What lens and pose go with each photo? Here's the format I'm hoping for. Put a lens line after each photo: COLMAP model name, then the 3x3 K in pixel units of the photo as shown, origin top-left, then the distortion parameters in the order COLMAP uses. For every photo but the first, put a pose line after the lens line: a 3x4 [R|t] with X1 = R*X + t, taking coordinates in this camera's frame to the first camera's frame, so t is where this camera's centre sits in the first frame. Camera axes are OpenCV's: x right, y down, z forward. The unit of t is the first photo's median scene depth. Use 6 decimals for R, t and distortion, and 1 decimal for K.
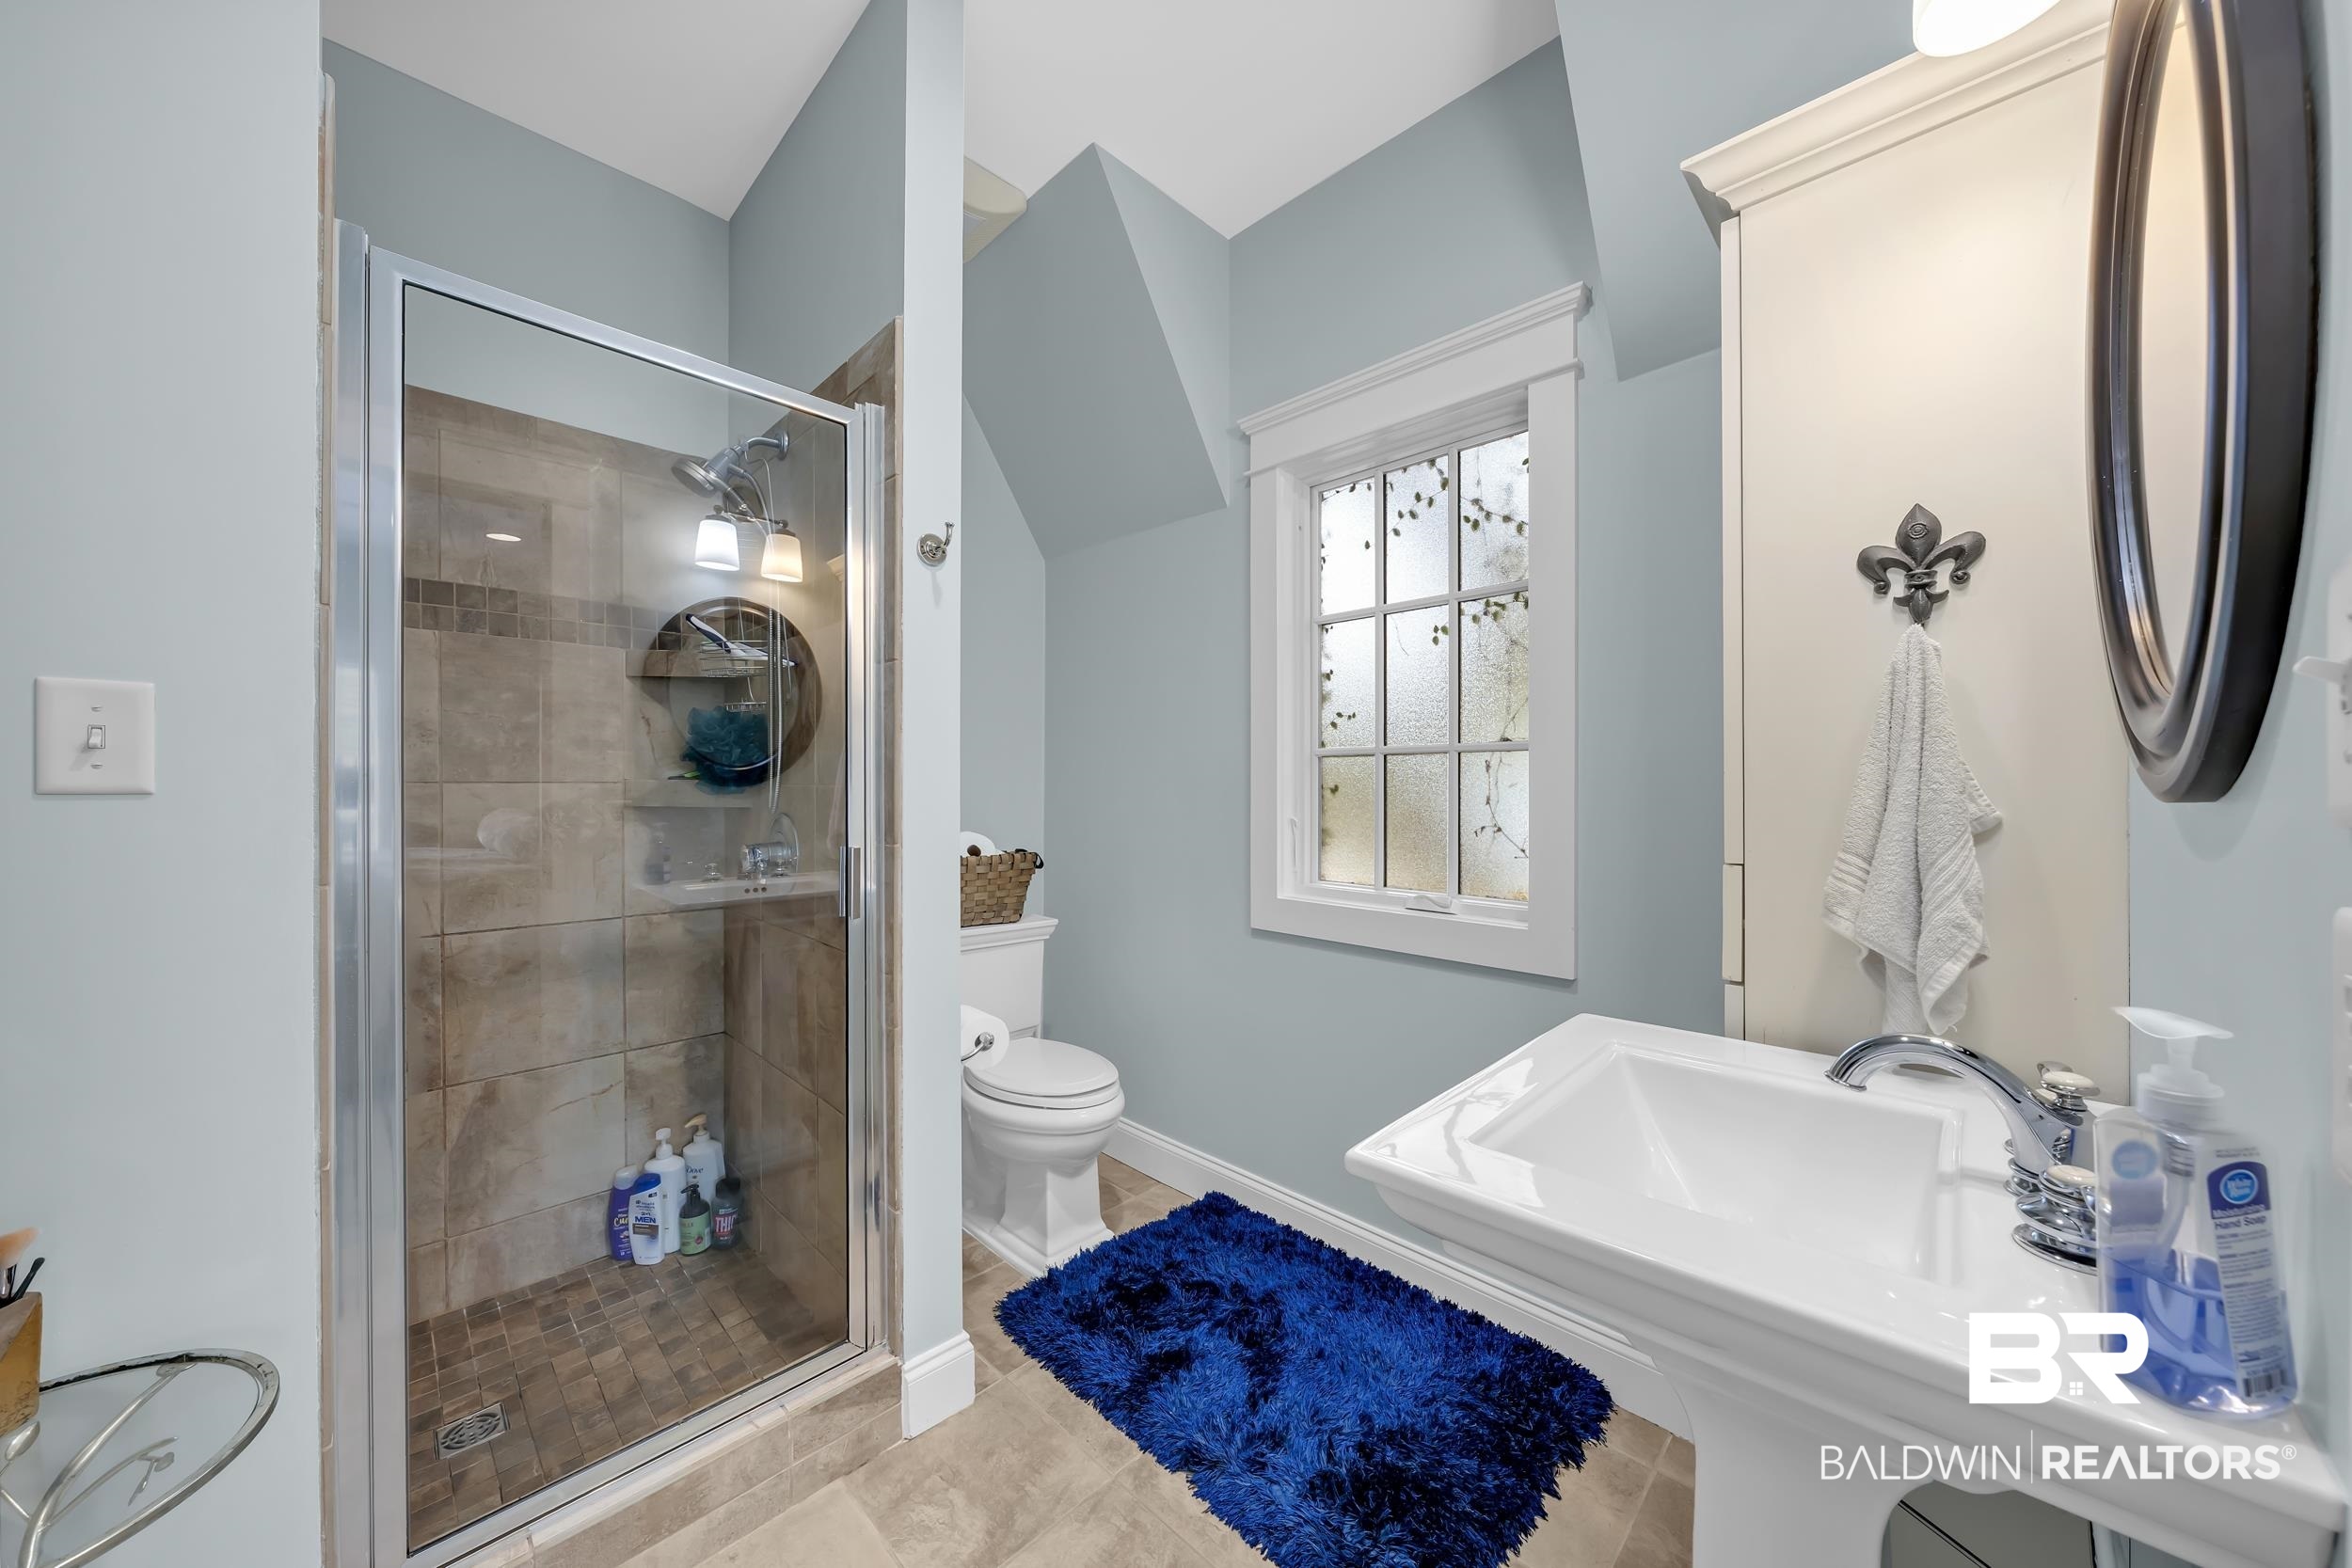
lens RADIAL K [[810.8, 0, 1170.8], [0, 810.8, 789.8], [0, 0, 1]] dist [-0.000985, -0.000184]
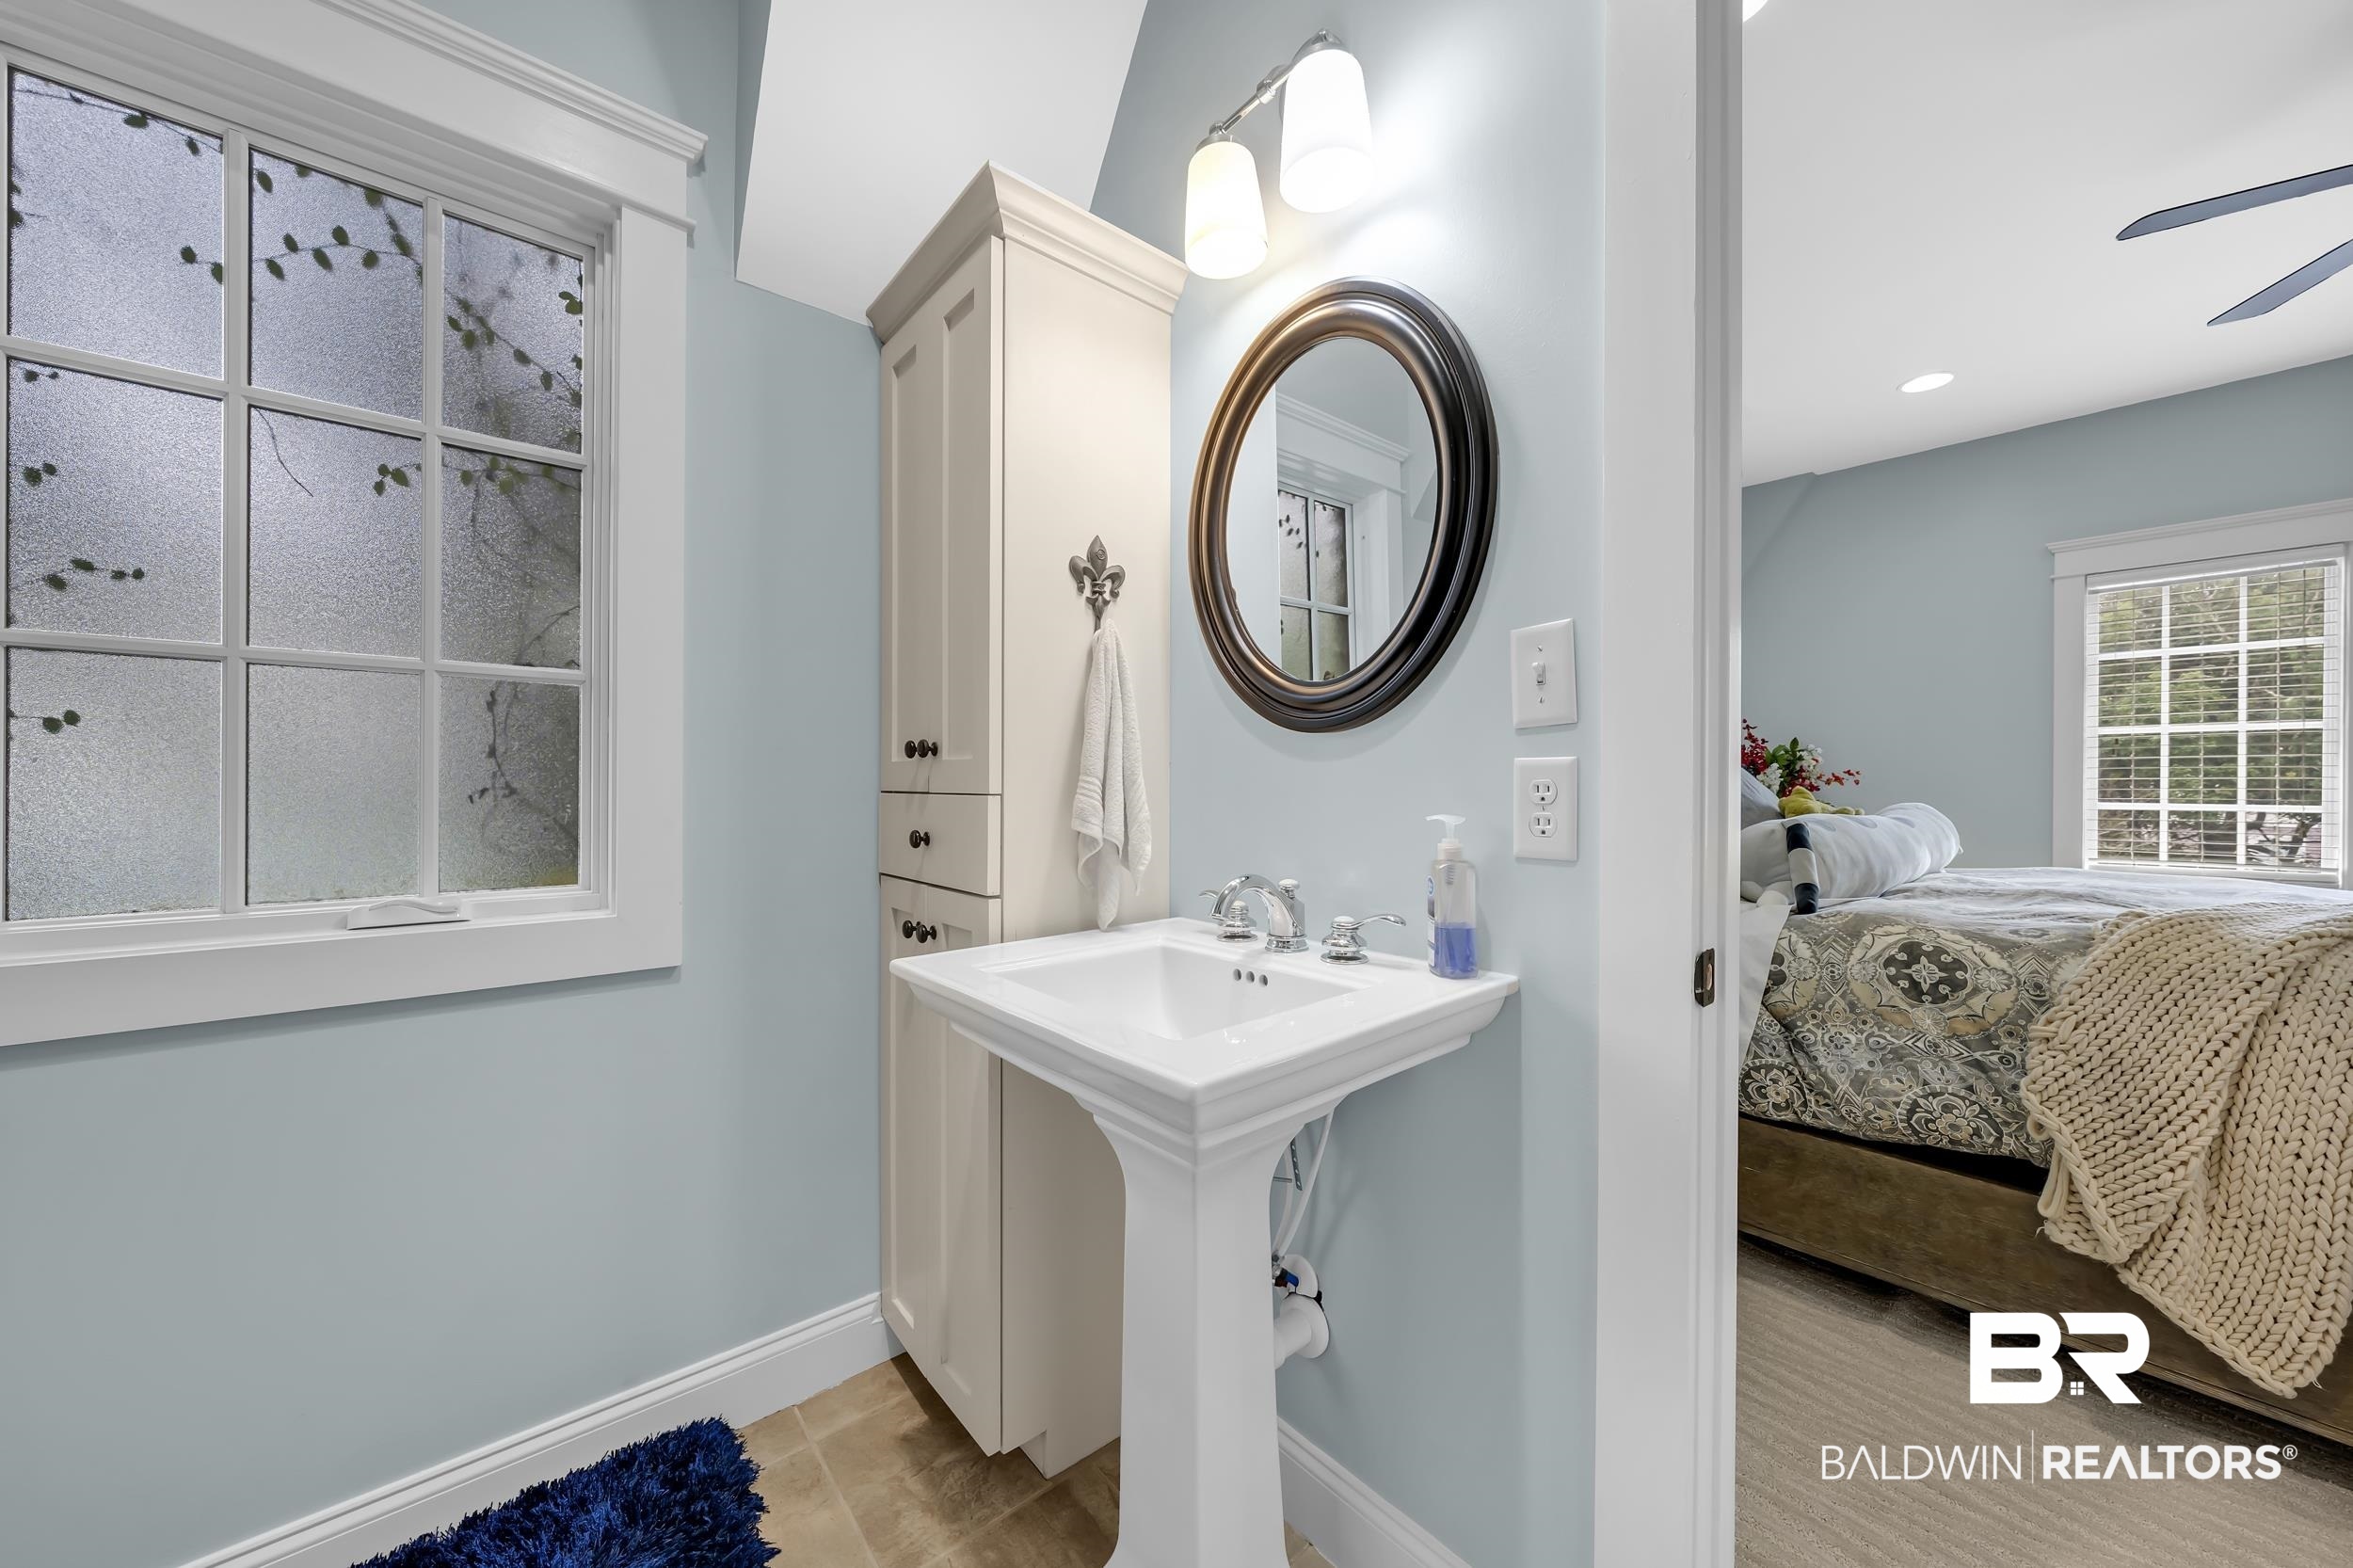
lens RADIAL K [[811.2, 0, 1171.3], [0, 811.2, 789.8], [0, 0, 1]] dist [-0.000985, -0.000184]
pose [[0.092401, 0.003457, 0.995716, -0.287225], [0.001507, 0.999992, -0.003611, 0.059864], [-0.995721, 0.001834, 0.092395, 0.430078]]
